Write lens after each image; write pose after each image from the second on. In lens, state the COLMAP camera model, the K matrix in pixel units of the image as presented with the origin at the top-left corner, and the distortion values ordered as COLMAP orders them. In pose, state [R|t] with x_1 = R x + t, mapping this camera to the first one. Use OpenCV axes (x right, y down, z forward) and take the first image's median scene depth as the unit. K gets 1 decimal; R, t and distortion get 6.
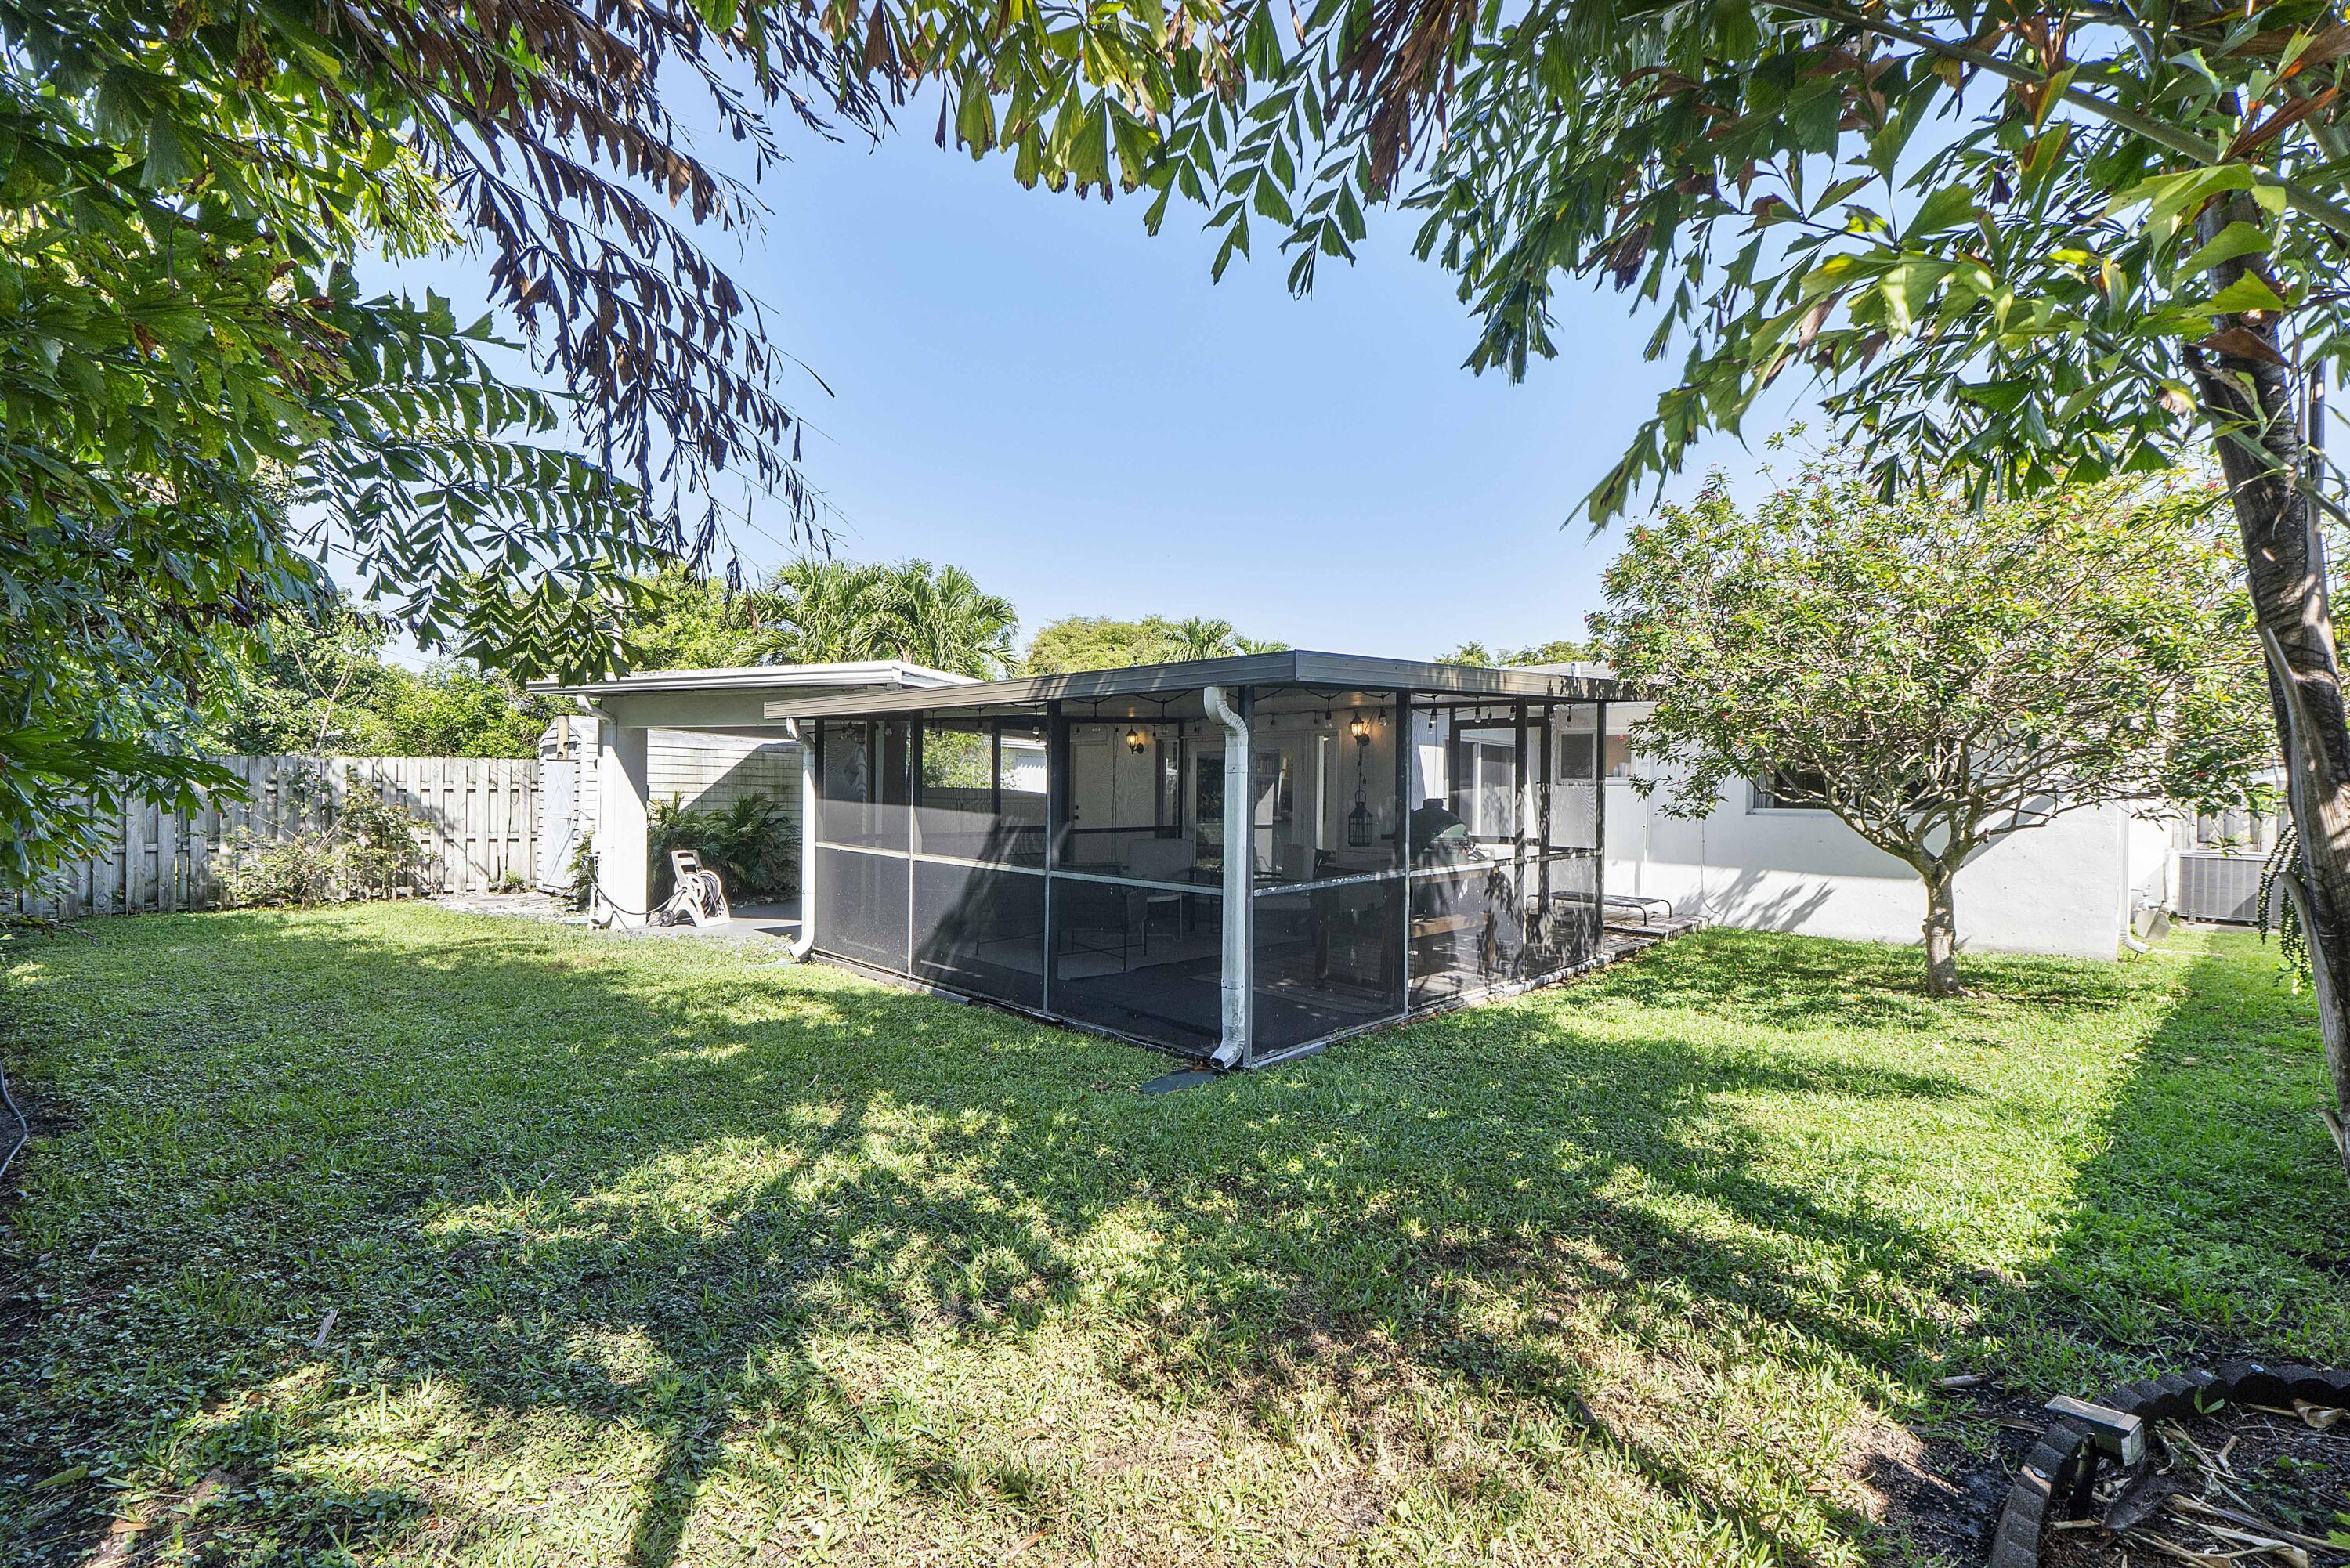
lens RADIAL K [[995.2, 0, 1174.9], [0, 995.2, 790.1], [0, 0, 1]] dist [-0.005313, -0.000344]
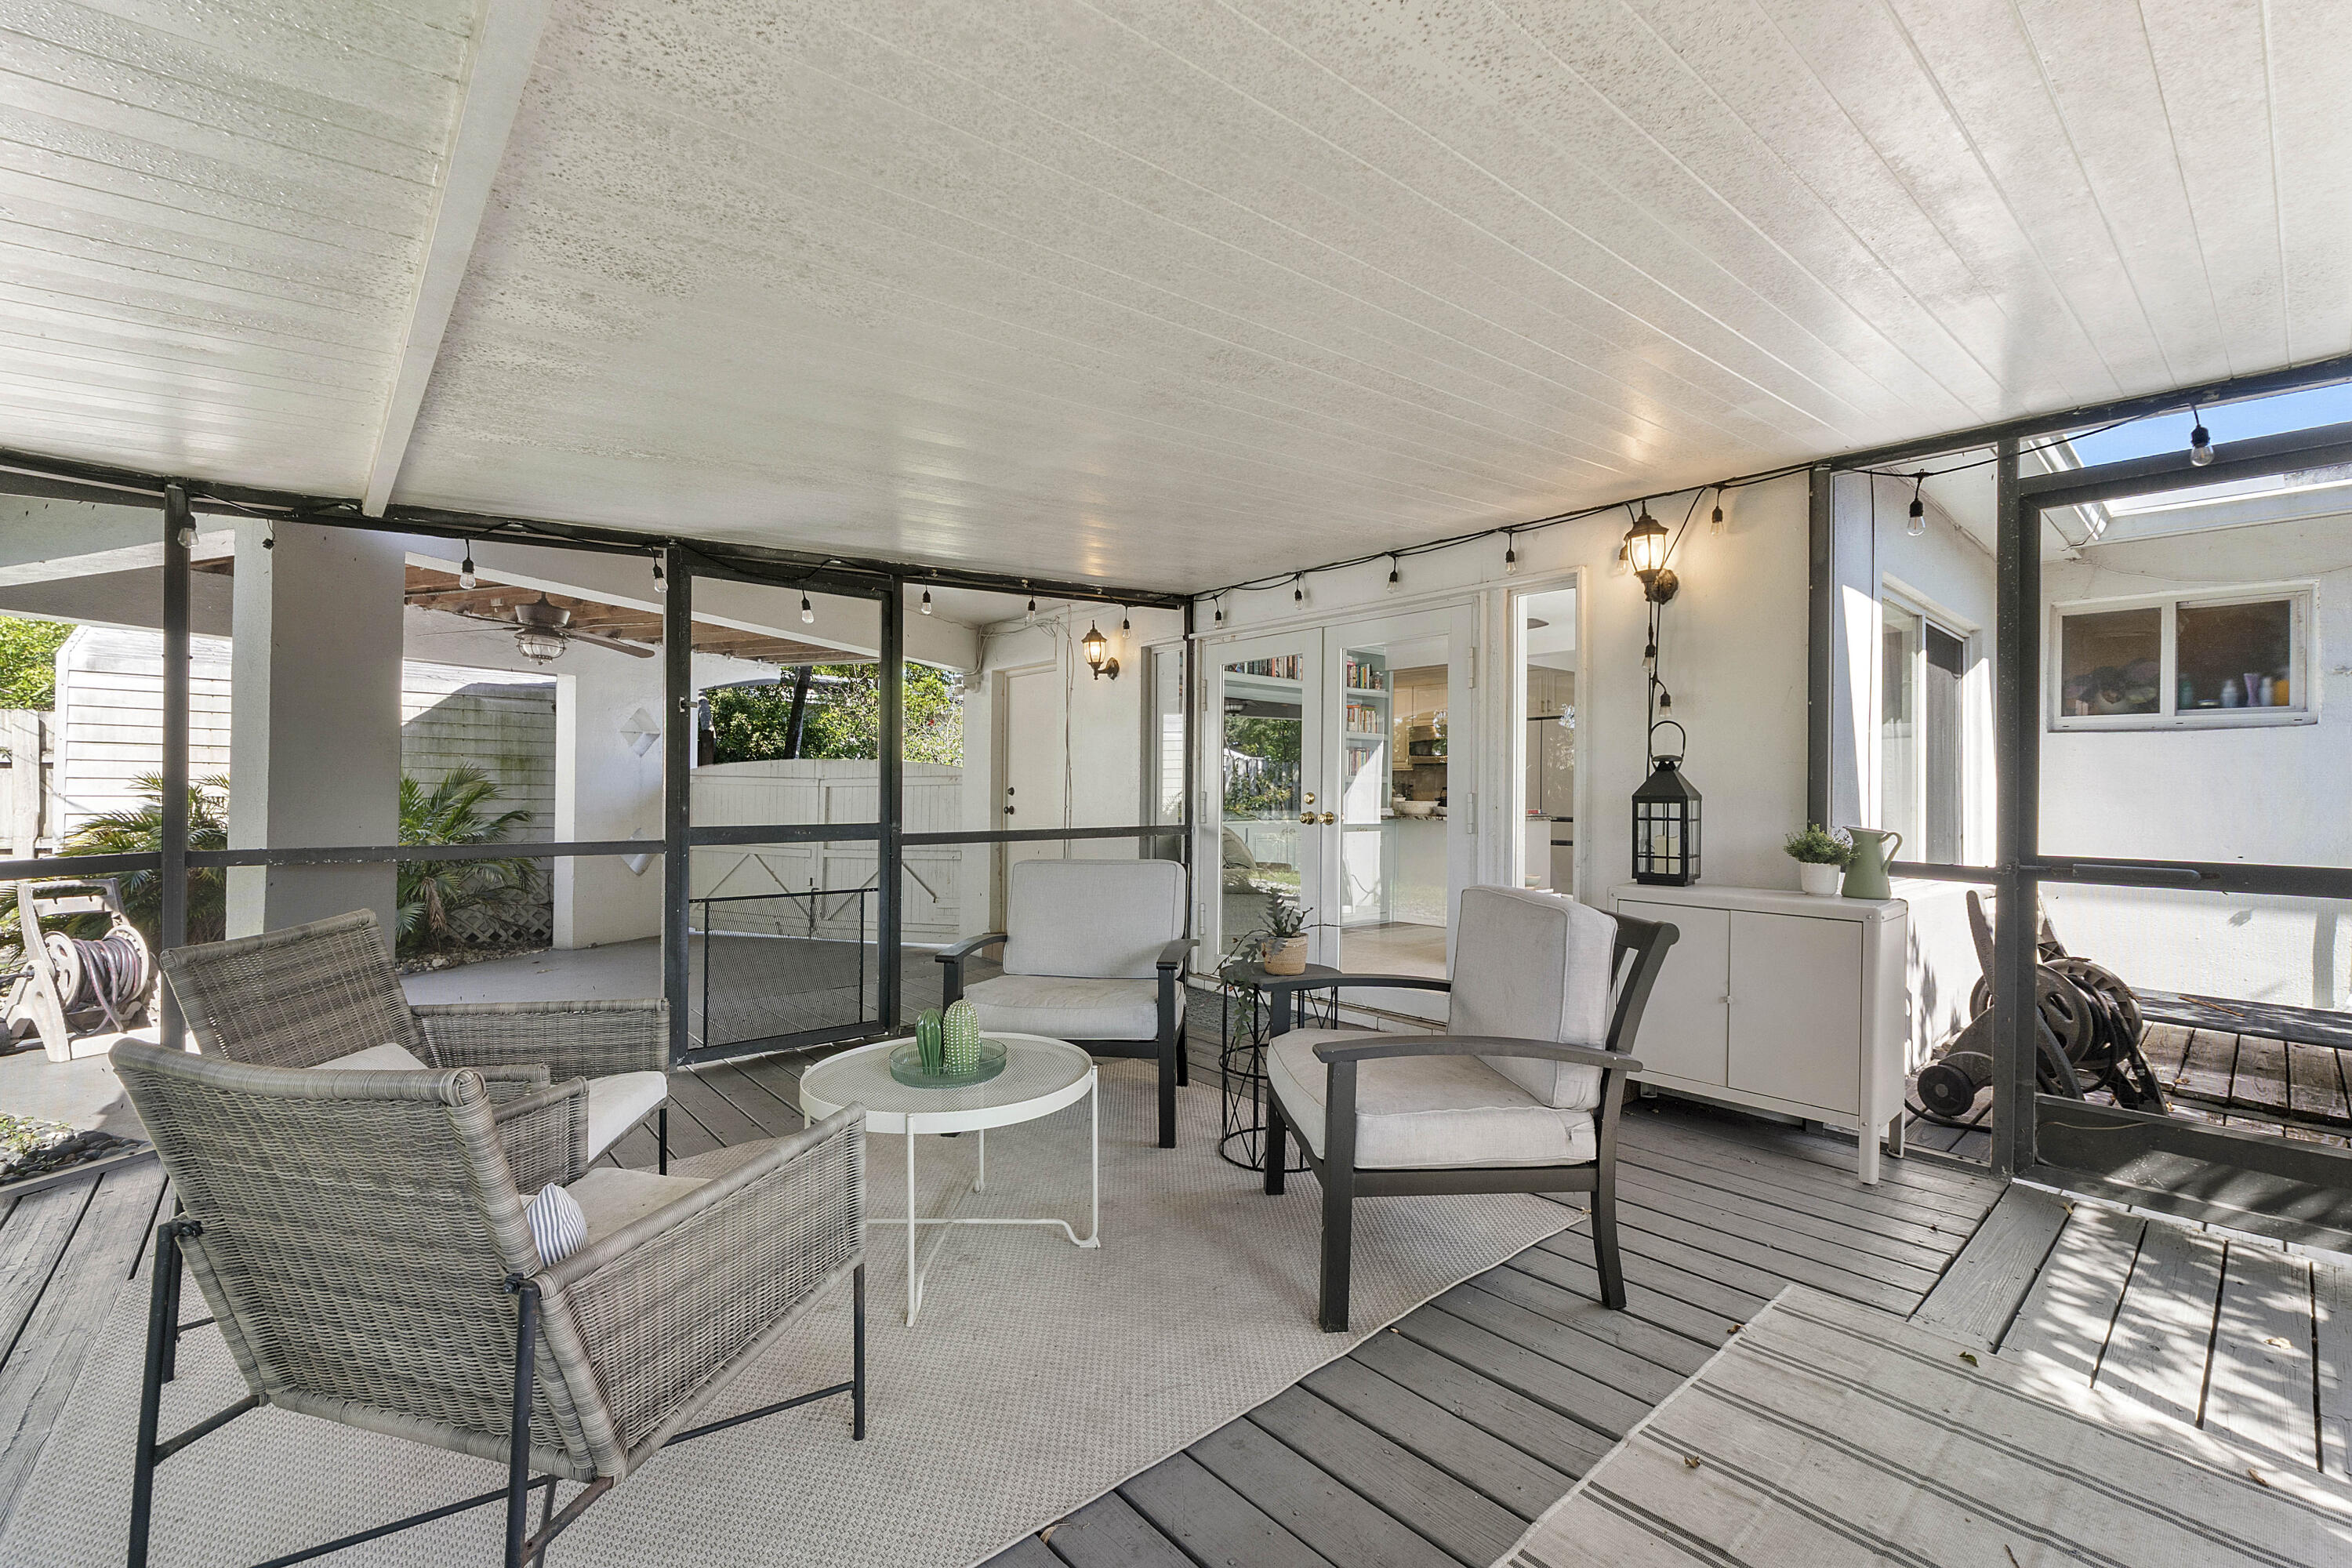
lens RADIAL K [[996.1, 0, 1176.1], [0, 996.1, 790.3], [0, 0, 1]] dist [-0.005313, -0.000344]
pose [[0.995437, -0.001749, -0.095404, 0.050670], [0.001735, 0.999998, -0.000228, 0.021192], [0.095404, 0.000061, 0.995439, 0.615743]]
